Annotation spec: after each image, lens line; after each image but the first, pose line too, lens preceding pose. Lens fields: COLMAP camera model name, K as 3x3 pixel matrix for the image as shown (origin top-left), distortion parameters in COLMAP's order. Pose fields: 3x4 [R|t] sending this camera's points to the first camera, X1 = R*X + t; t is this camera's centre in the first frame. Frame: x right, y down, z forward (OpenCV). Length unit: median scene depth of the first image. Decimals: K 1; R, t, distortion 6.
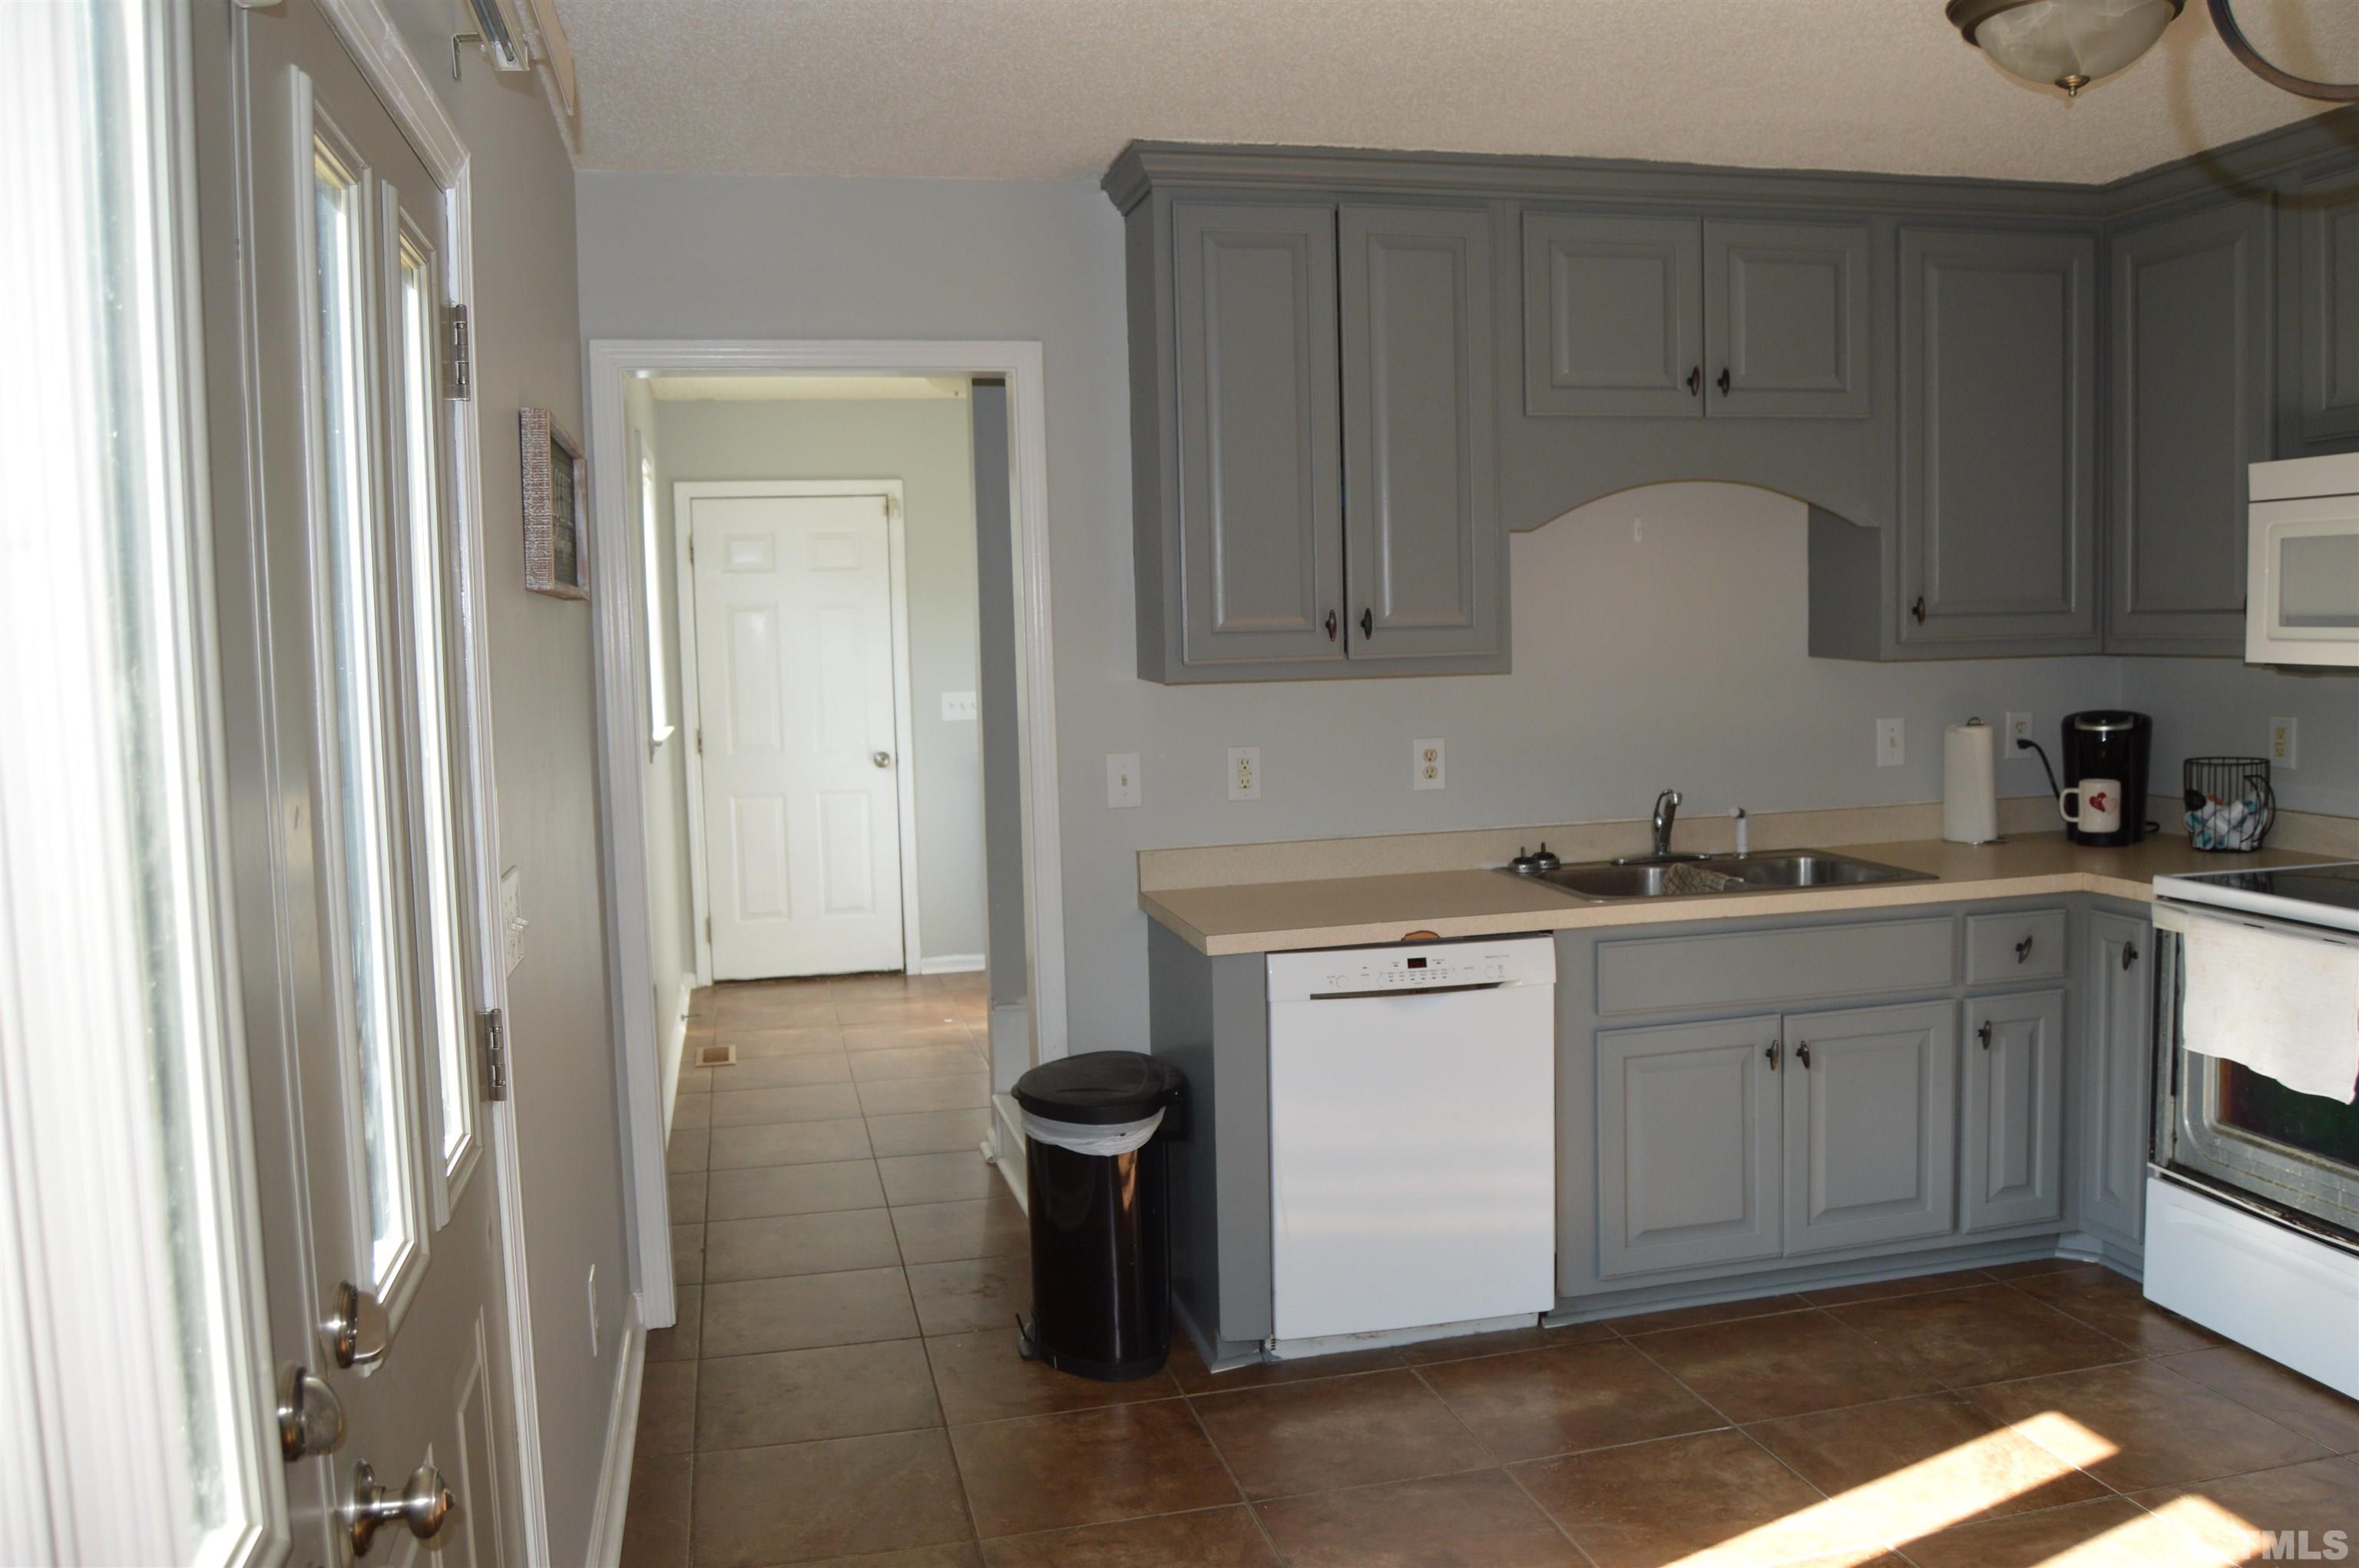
lens RADIAL K [[1870.8, 0, 1179.5], [0, 1870.8, 784.0], [0, 0, 1]] dist [-0.102133, 0.044153]
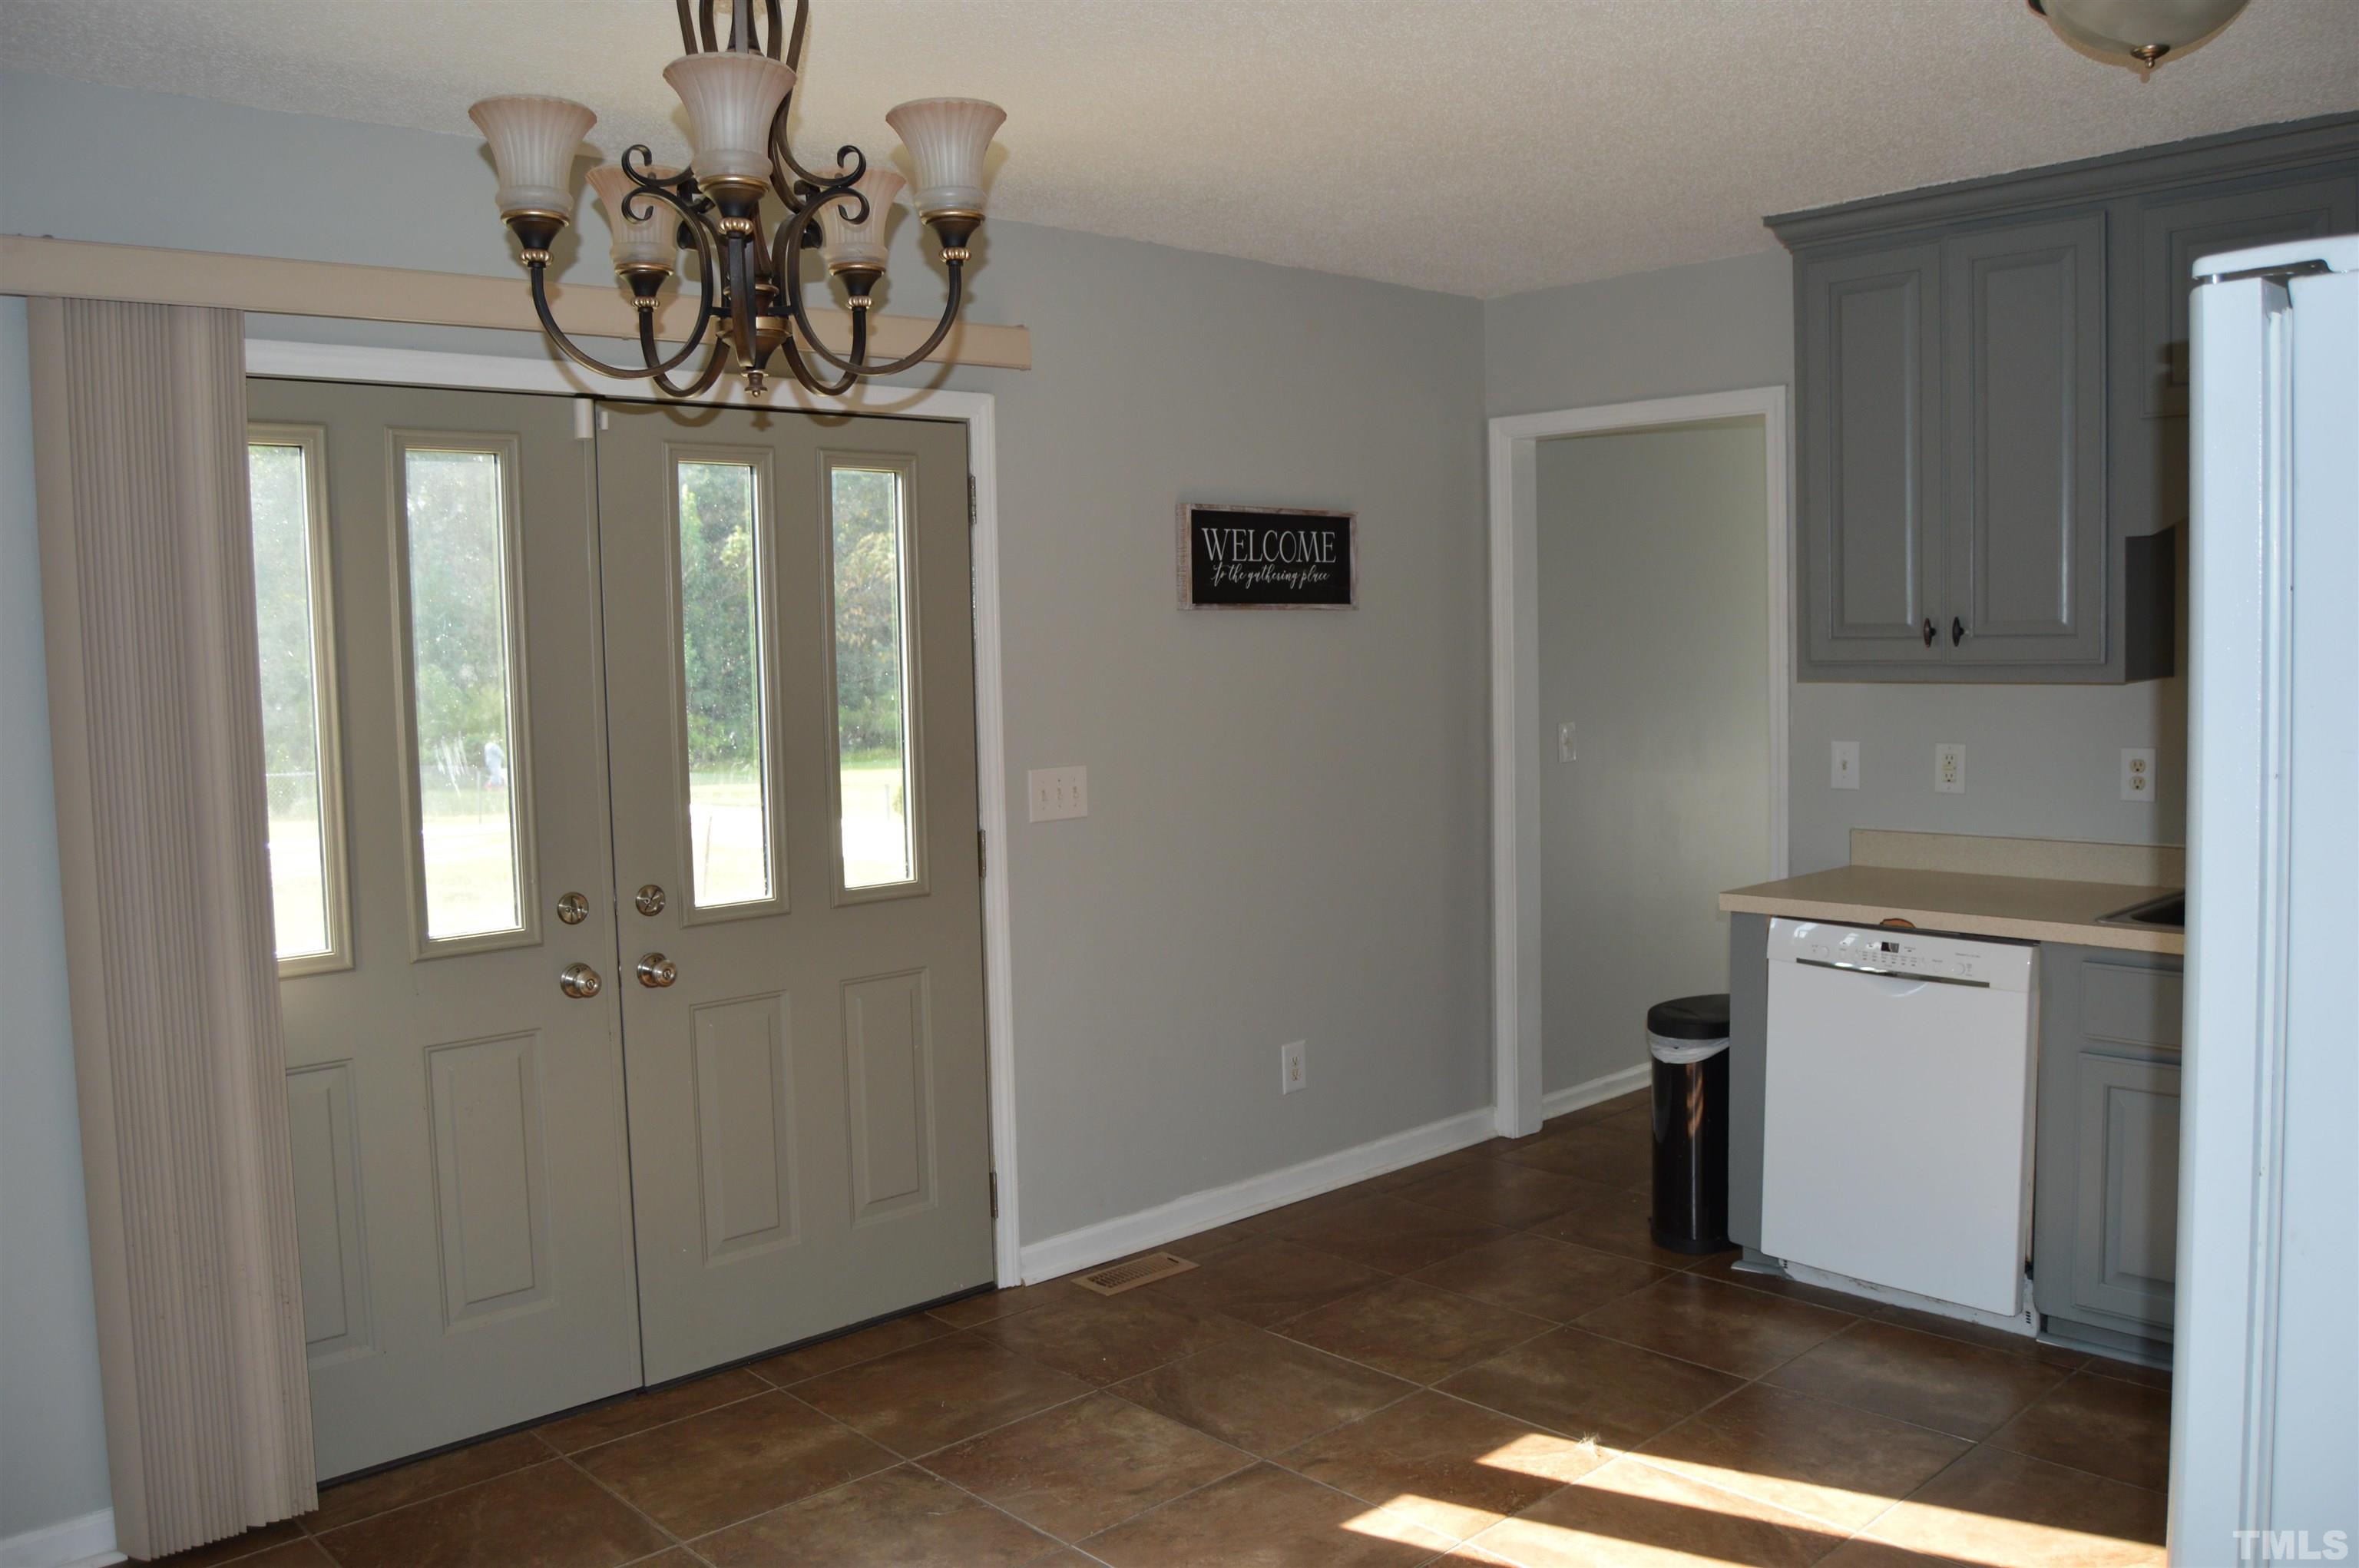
lens RADIAL K [[1870.8, 0, 1179.5], [0, 1870.8, 784.0], [0, 0, 1]] dist [-0.102133, 0.044153]
pose [[0.491977, 0.086032, -0.866347, 0.838963], [-0.066352, 0.995916, 0.061219, -0.036435], [0.868076, 0.027366, 0.495677, 0.108890]]
